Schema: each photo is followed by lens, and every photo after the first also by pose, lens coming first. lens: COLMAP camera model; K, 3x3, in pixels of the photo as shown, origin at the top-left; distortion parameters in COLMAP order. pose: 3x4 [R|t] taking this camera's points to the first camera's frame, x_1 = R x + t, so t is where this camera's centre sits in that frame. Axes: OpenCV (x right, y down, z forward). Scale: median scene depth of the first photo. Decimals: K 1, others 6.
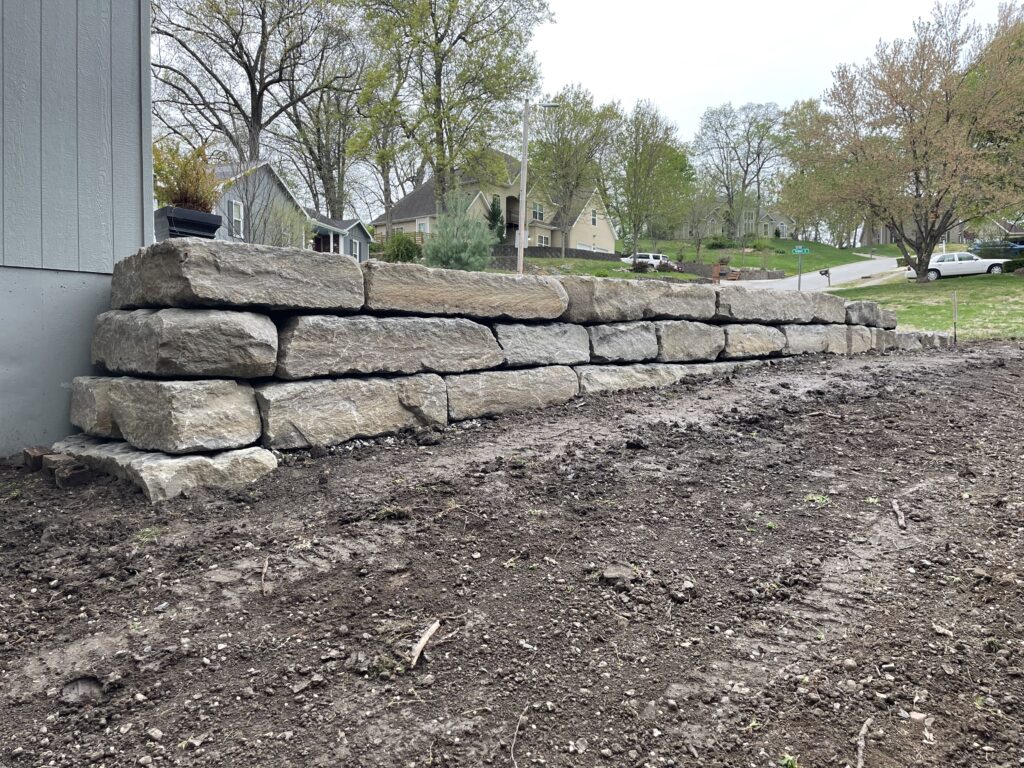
lens RADIAL K [[760.1, 0, 509.6], [0, 760.1, 380.5], [0, 0, 1]] dist [0.049089, -0.001200]
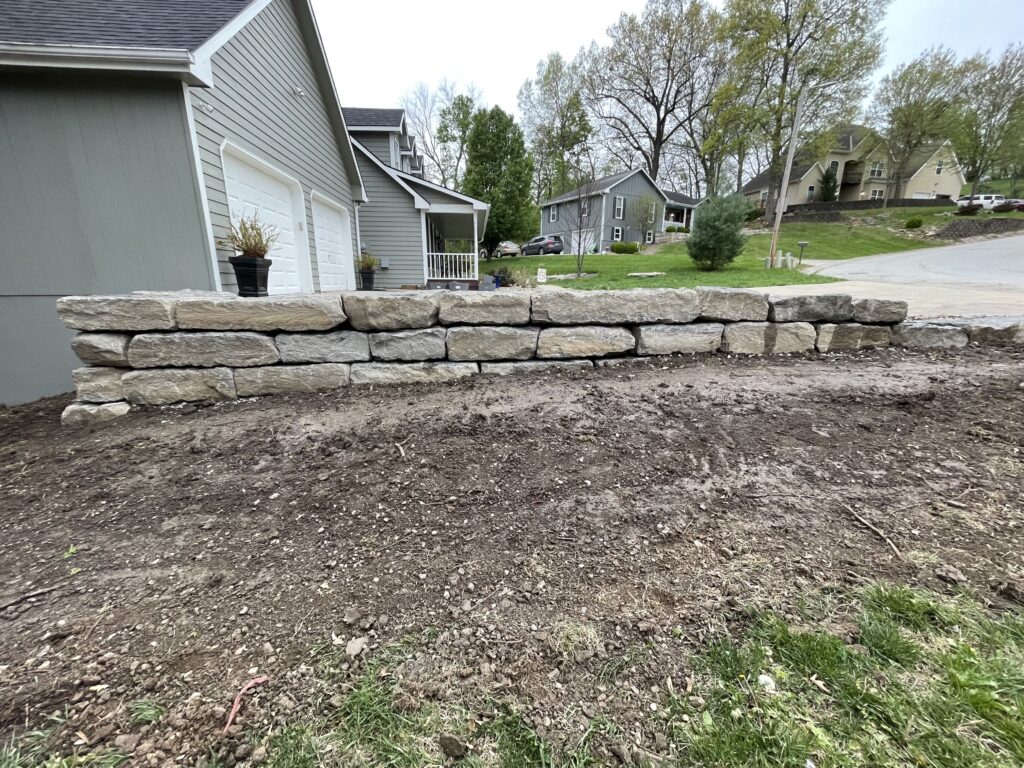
lens RADIAL K [[410.3, 0, 510.2], [0, 410.3, 388.4], [0, 0, 1]] dist [-0.000821, -0.001478]
pose [[0.769250, 0.163867, -0.617577, 0.730769], [-0.023303, 0.973106, 0.229175, -0.143667], [0.638523, -0.161902, 0.752381, 0.573686]]
